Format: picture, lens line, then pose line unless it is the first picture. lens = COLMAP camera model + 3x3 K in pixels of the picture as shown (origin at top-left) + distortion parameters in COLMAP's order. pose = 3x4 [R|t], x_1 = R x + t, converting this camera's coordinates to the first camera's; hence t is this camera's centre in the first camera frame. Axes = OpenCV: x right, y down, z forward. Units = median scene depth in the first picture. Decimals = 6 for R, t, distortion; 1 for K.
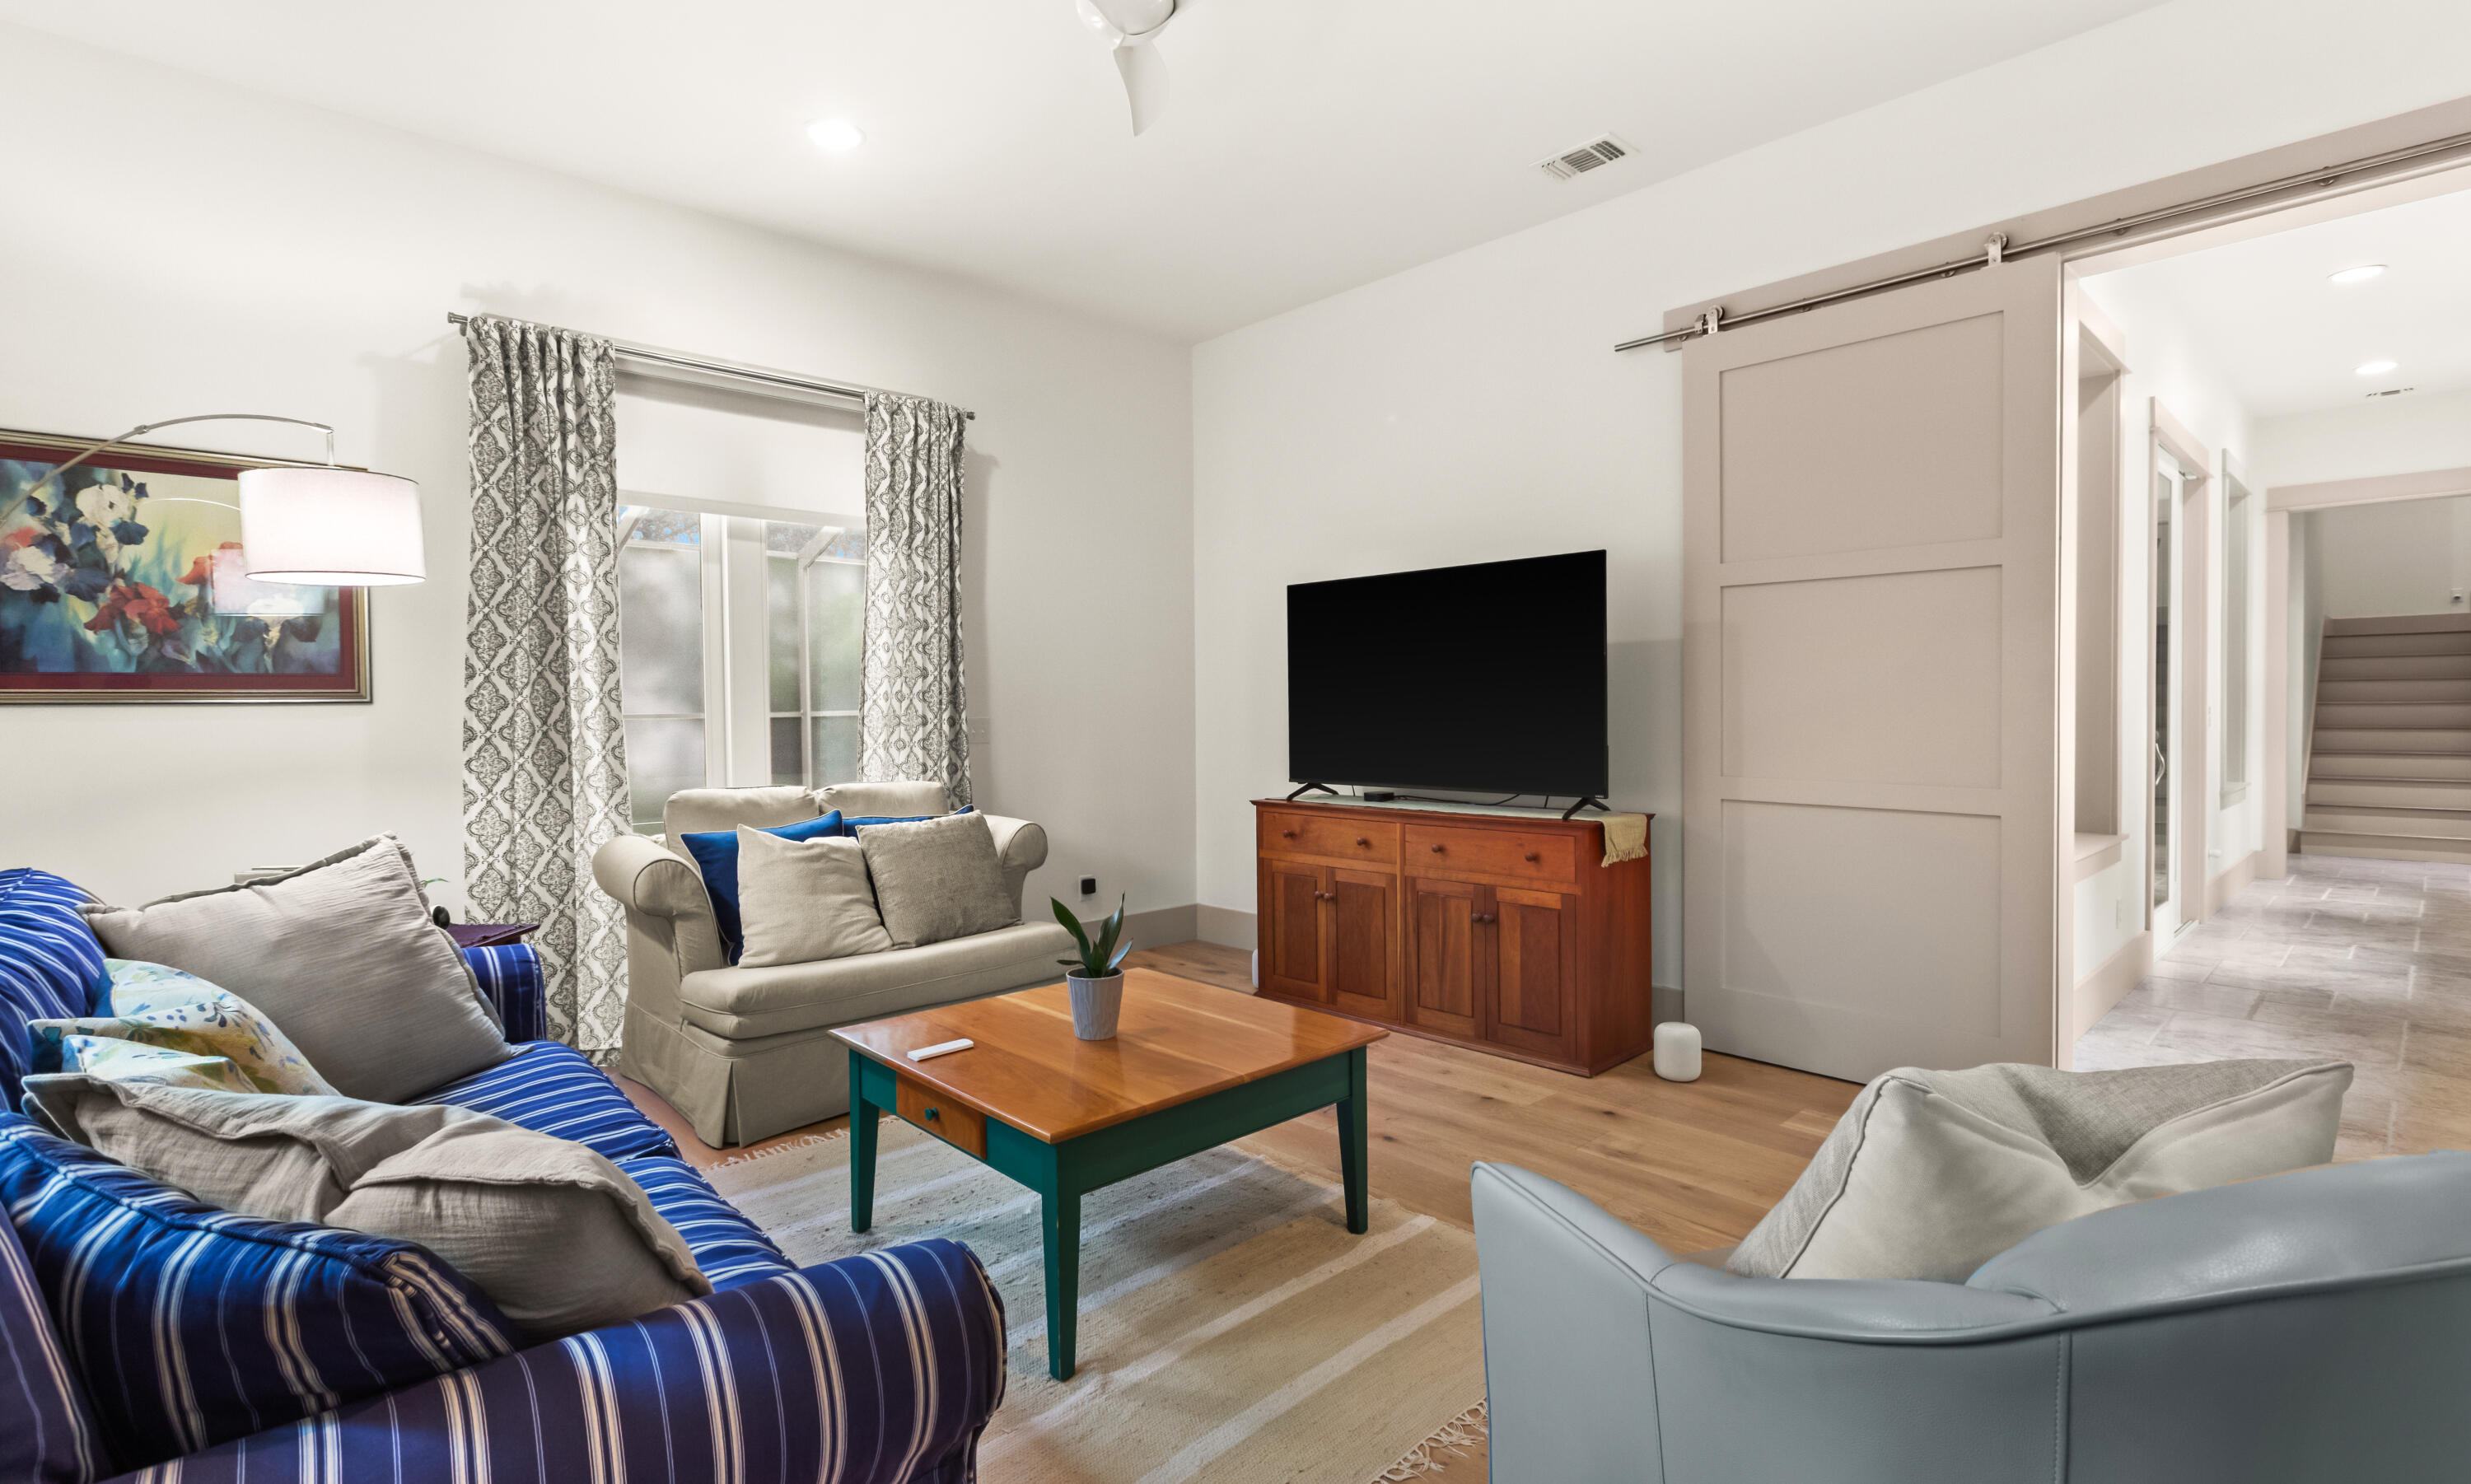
lens RADIAL K [[1180.0, 0, 1227.6], [0, 1180.0, 723.1], [0, 0, 1]] dist [0.000495, -0.000459]
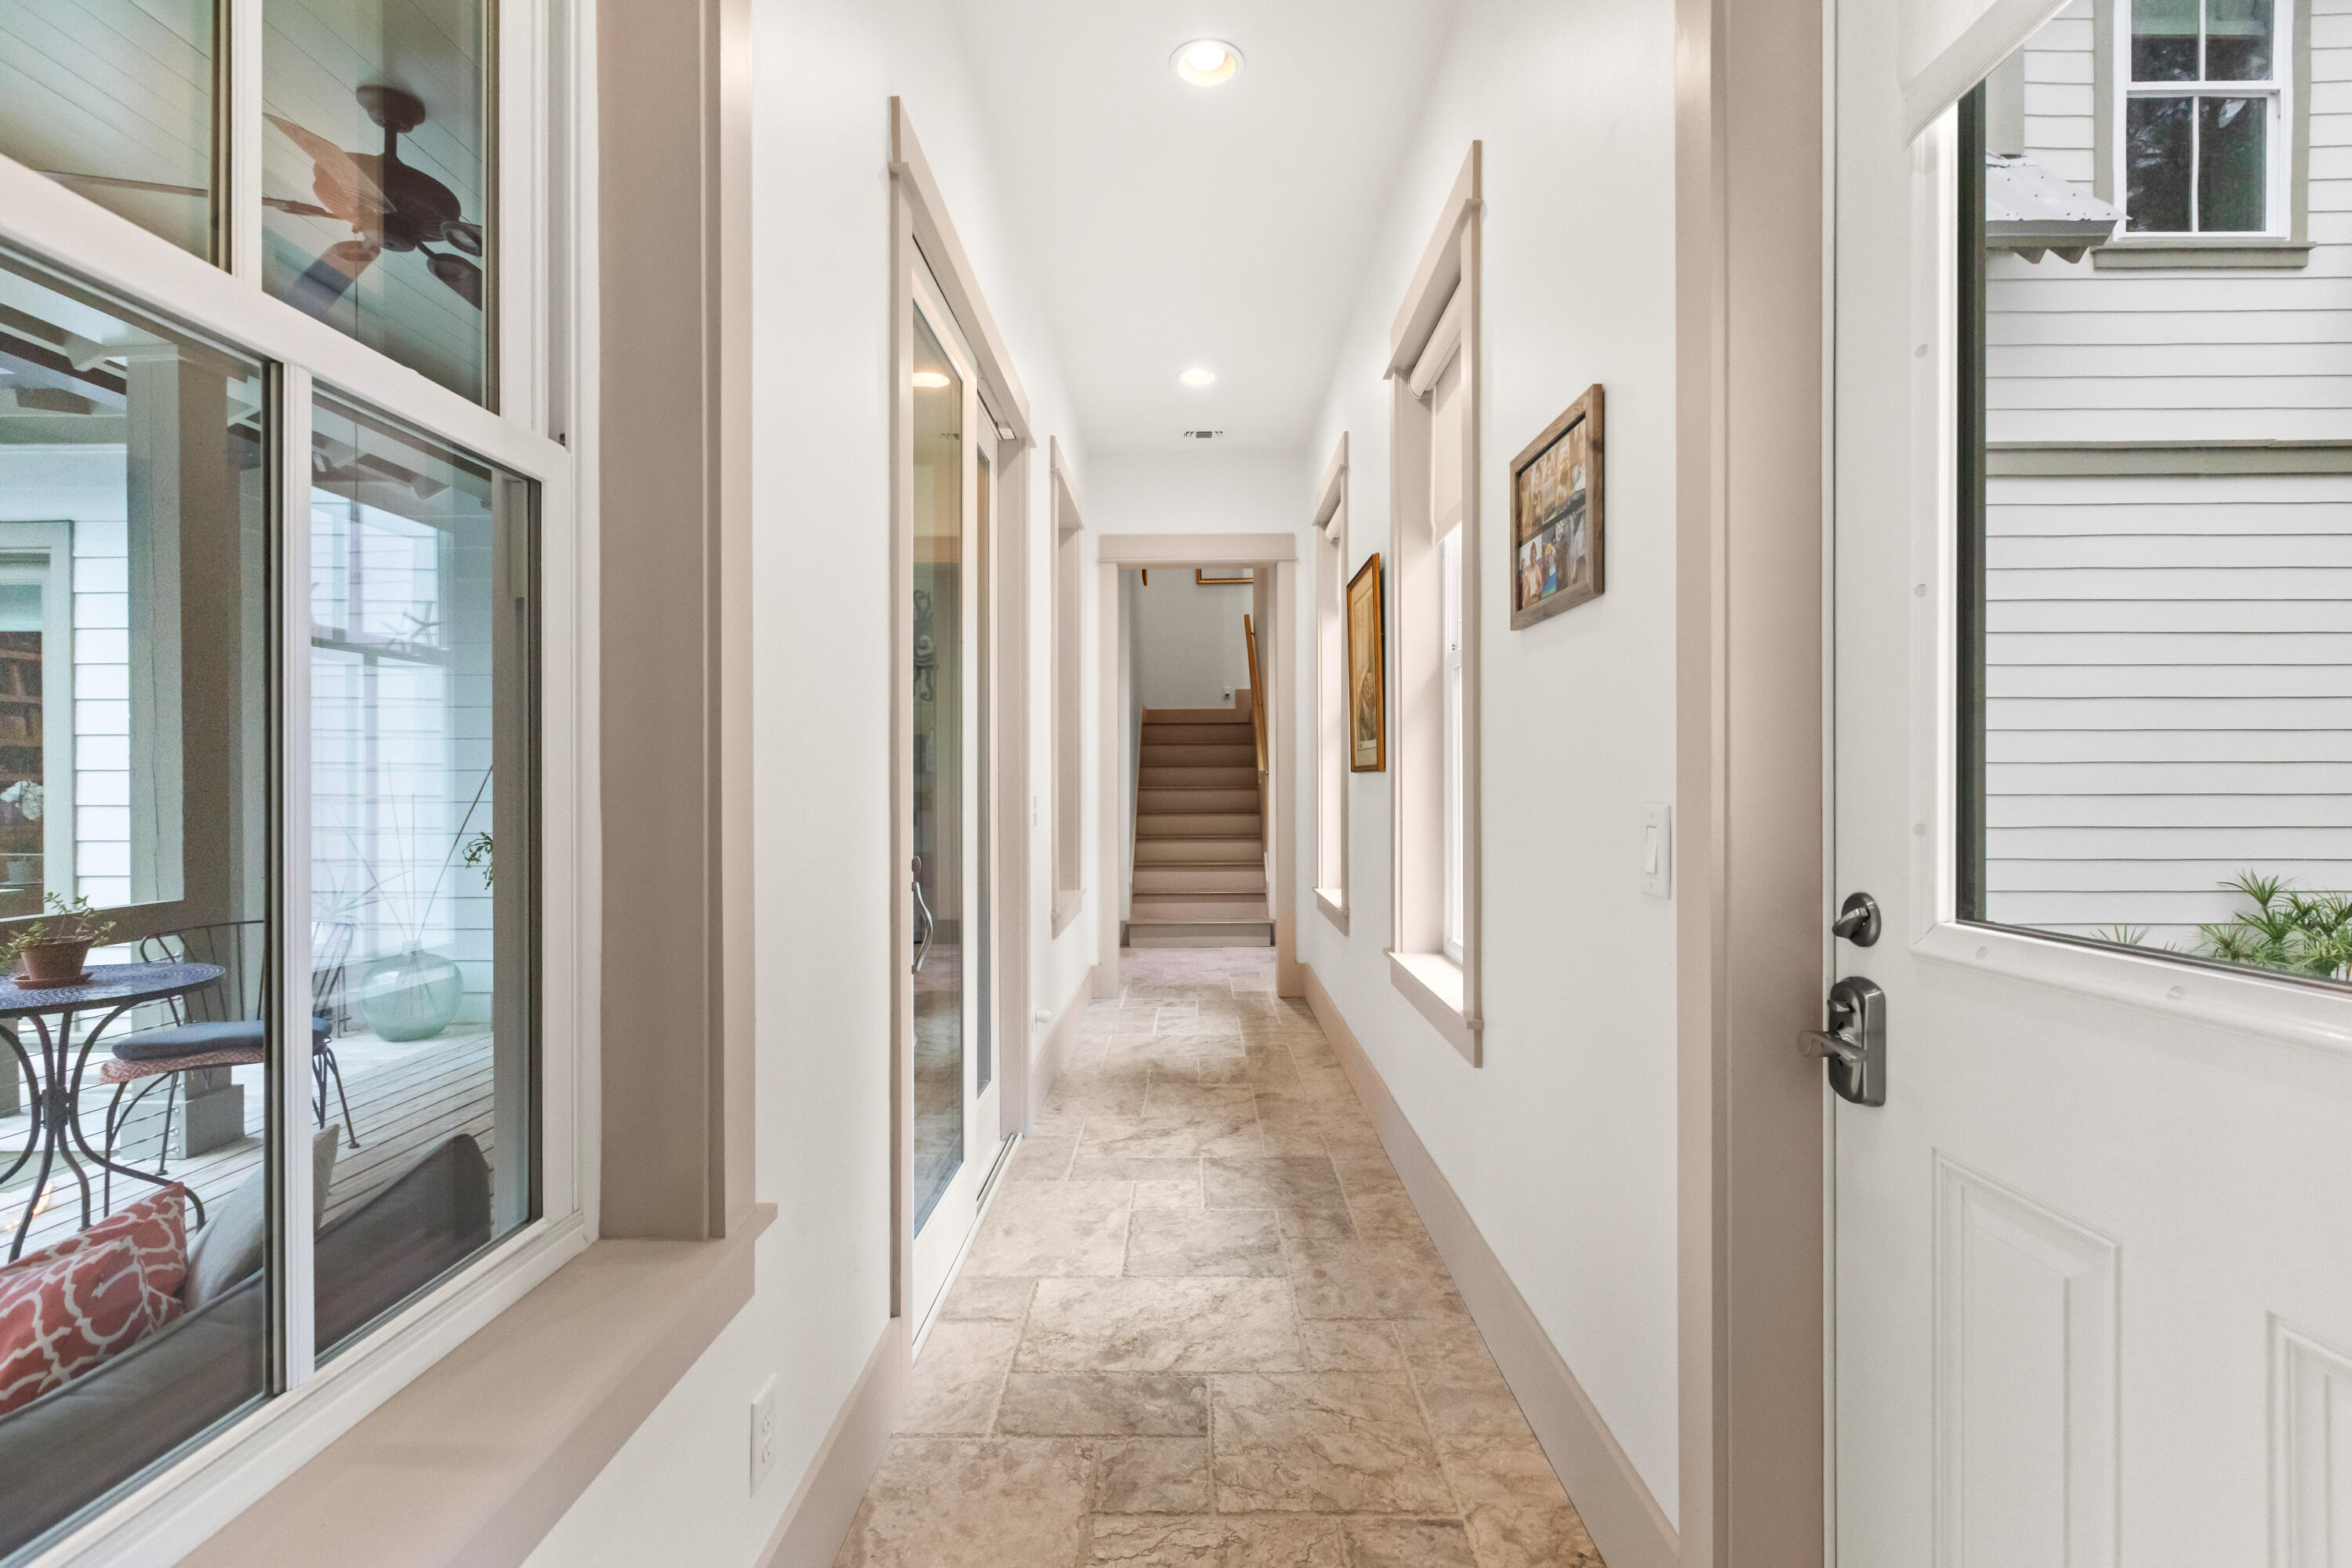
lens RADIAL K [[1040.0, 0, 1177.8], [0, 1040.0, 782.9], [0, 0, 1]] dist [0.000390, 0.000319]
pose [[0.701599, 0.003144, 0.712565, 0.743031], [0.009526, 0.999860, -0.013791, -0.020146], [-0.712508, 0.016464, 0.701470, 0.838539]]
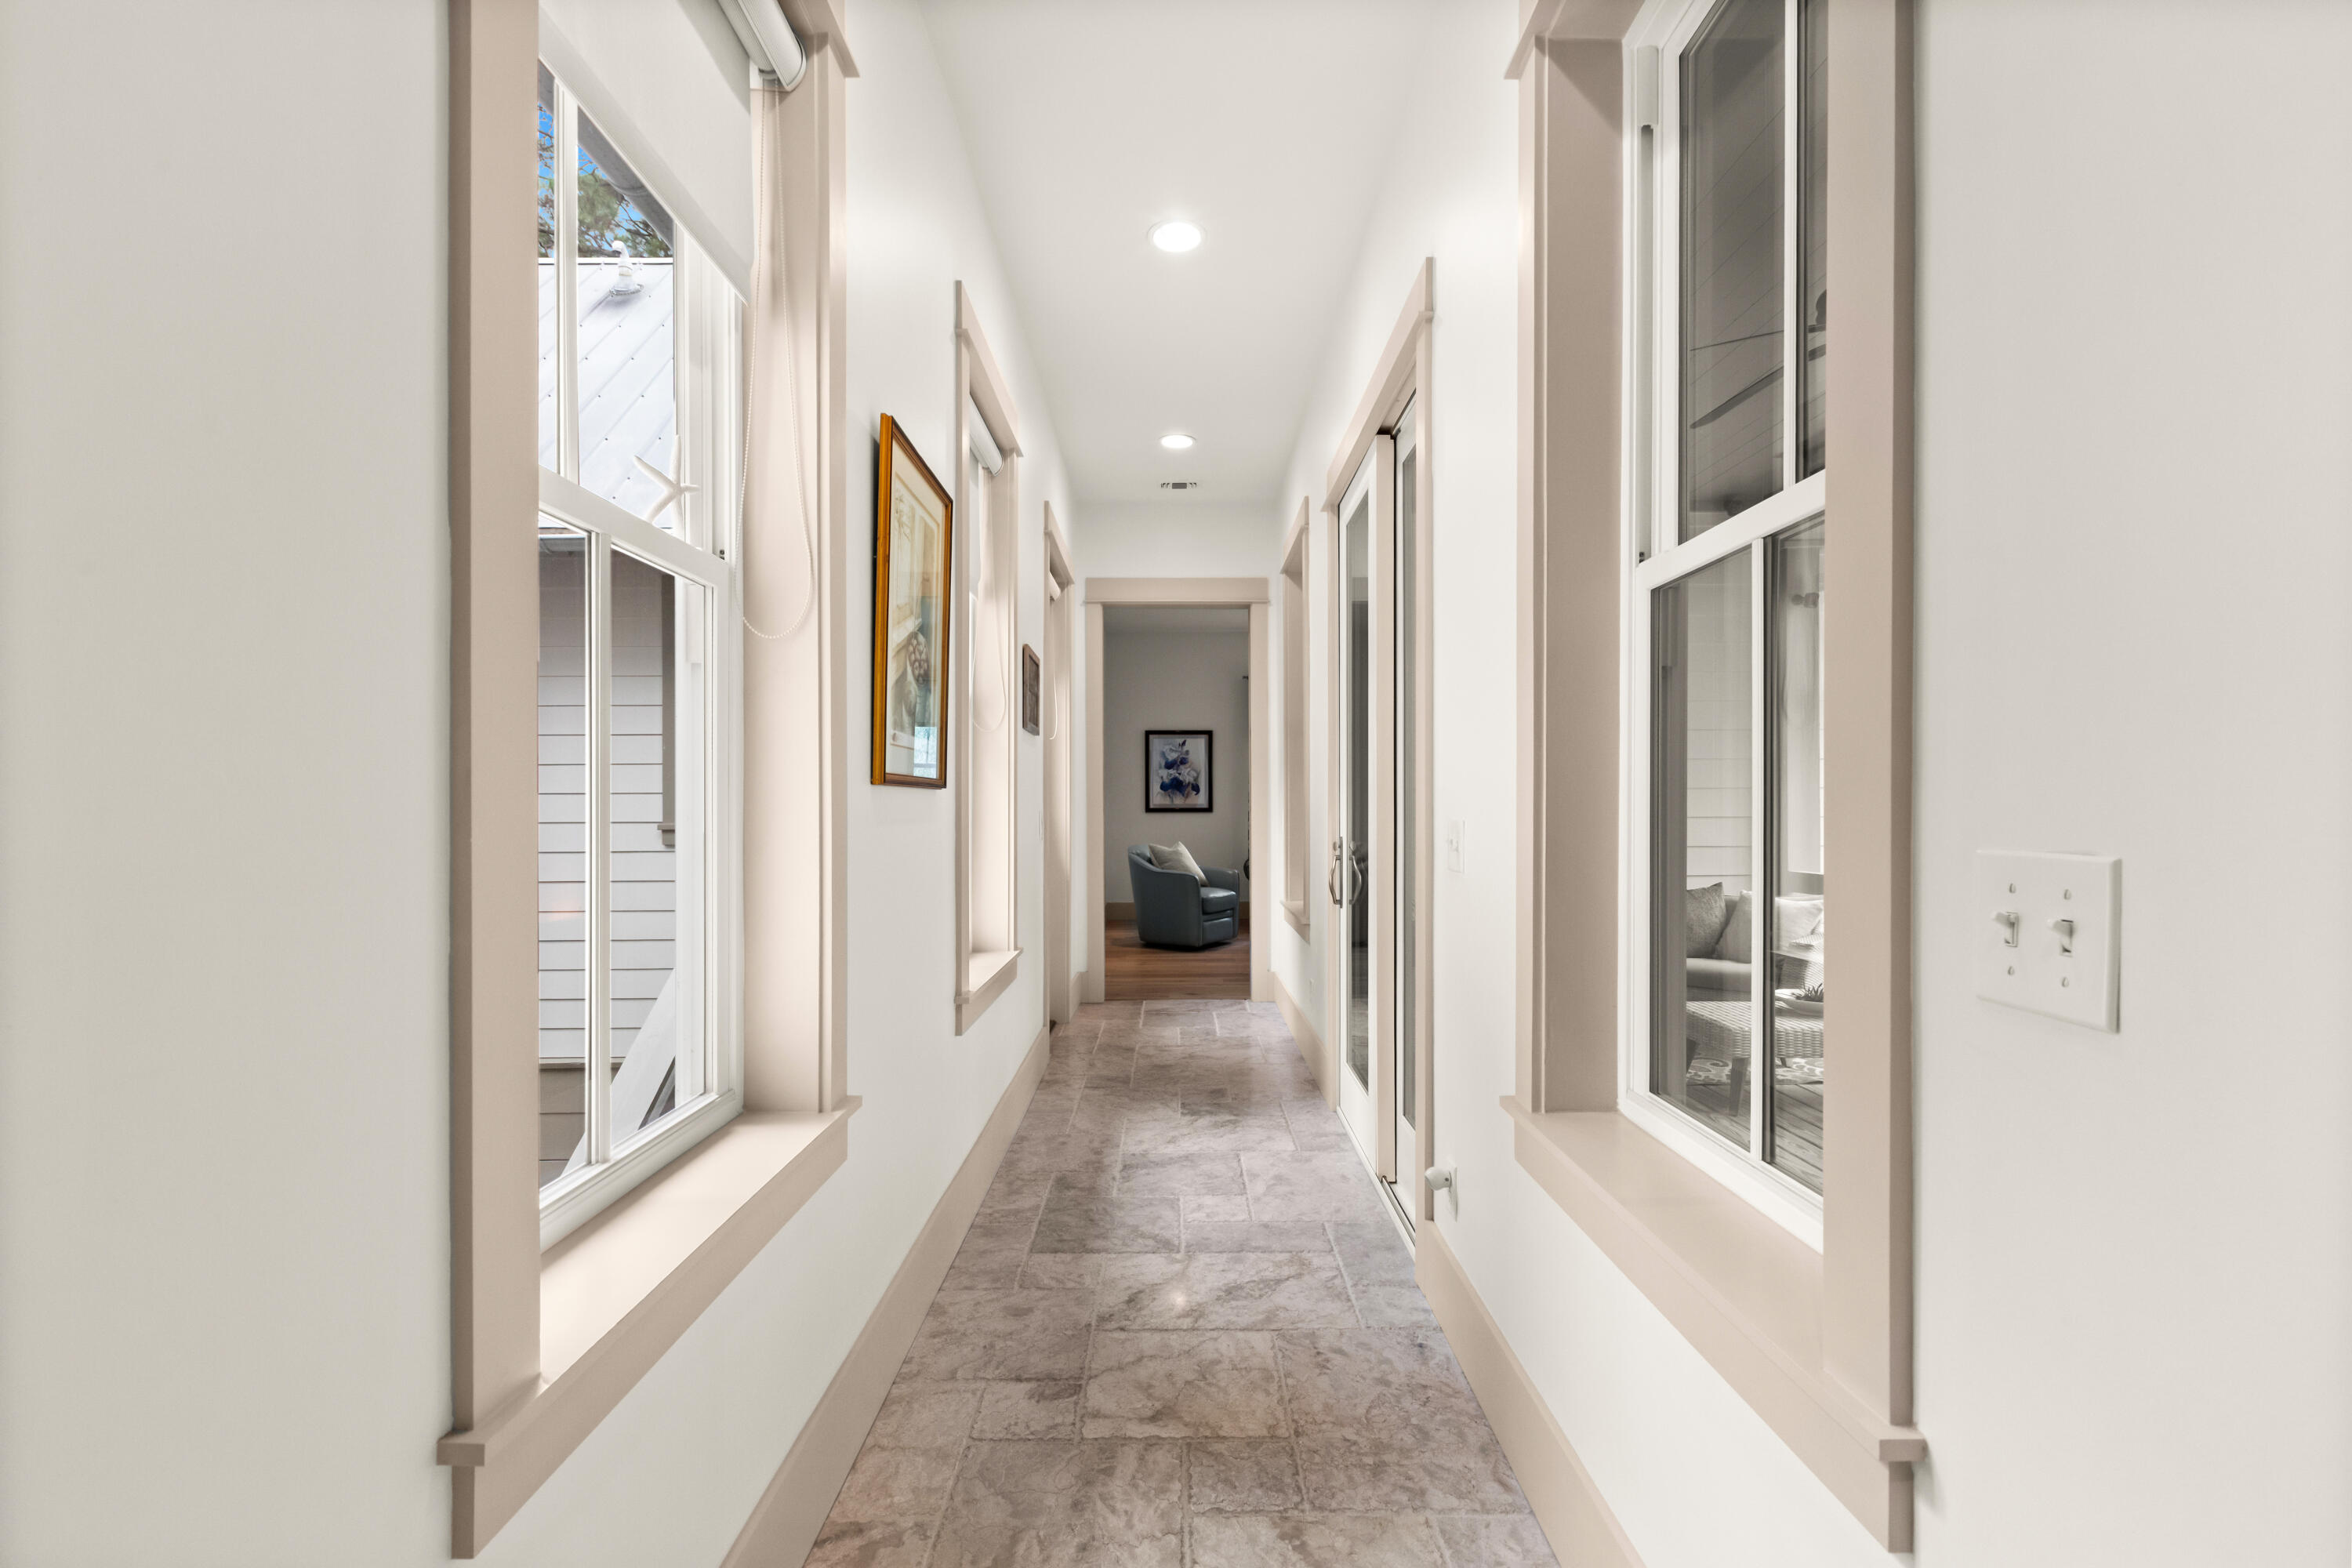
lens RADIAL K [[1040.0, 0, 1176.1], [0, 1040.0, 797.4], [0, 0, 1]] dist [0.000390, 0.000319]
pose [[-0.692819, 0.004331, -0.721098, 1.804382], [-0.003247, 0.999953, 0.009126, -0.040210], [0.721104, 0.008664, -0.692773, 1.844017]]
